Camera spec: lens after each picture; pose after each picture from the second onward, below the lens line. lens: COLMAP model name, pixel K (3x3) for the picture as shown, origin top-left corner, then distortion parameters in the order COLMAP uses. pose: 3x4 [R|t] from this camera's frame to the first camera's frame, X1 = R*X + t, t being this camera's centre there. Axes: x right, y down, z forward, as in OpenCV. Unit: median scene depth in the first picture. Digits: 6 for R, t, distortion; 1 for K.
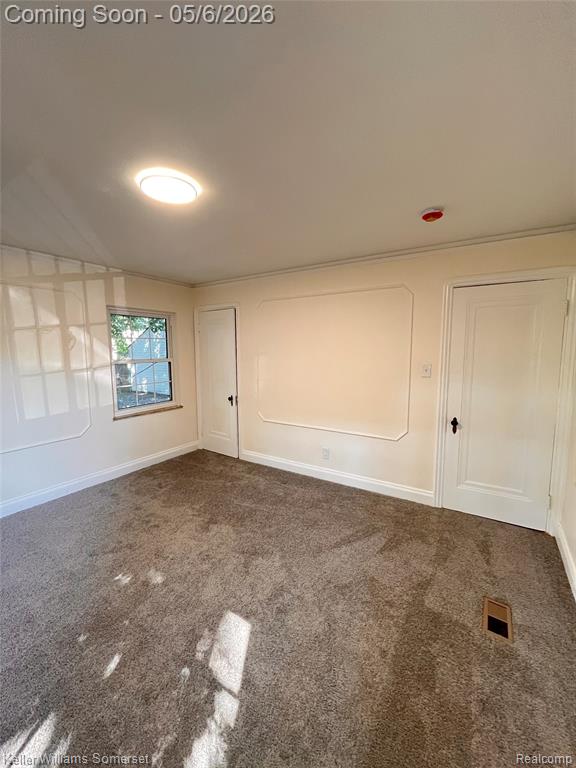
lens RADIAL K [[315.5, 0, 288.0], [0, 315.5, 384.0], [0, 0, 1]] dist [-0.000179, 0.000142]
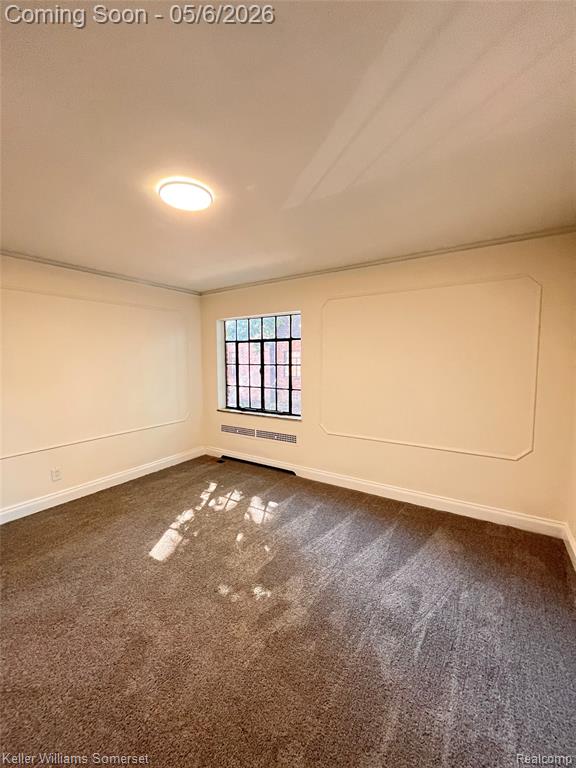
lens RADIAL K [[315.5, 0, 288.0], [0, 315.5, 384.0], [0, 0, 1]] dist [-0.000179, 0.000142]
pose [[-0.999653, 0.022278, 0.014075, -0.444692], [0.024843, 0.974868, 0.221393, -0.161346], [-0.008789, 0.221666, -0.975083, 1.264026]]
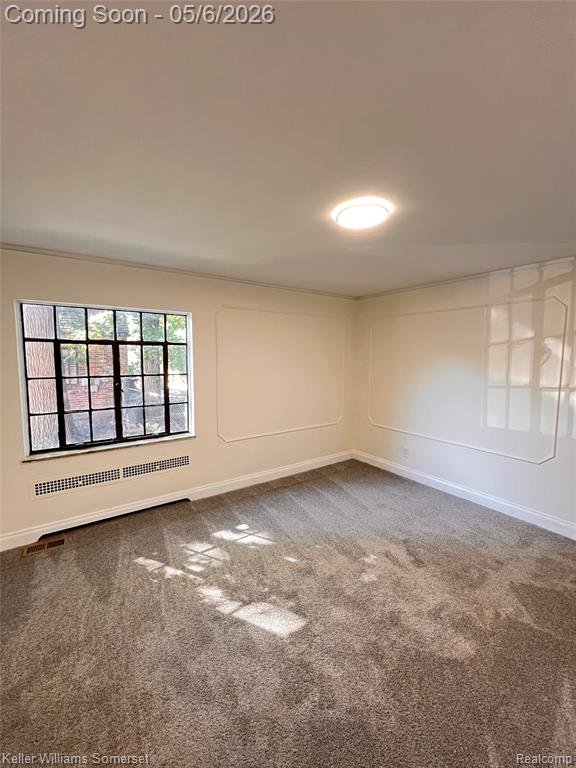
lens RADIAL K [[309.0, 0, 283.8], [0, 309.0, 383.6], [0, 0, 1]] dist [0.001632, 0.000055]
pose [[-0.388552, 0.084877, -0.917509, 0.416858], [-0.107517, 0.984770, 0.136631, -0.102519], [0.915133, 0.151736, -0.373509, 0.713389]]
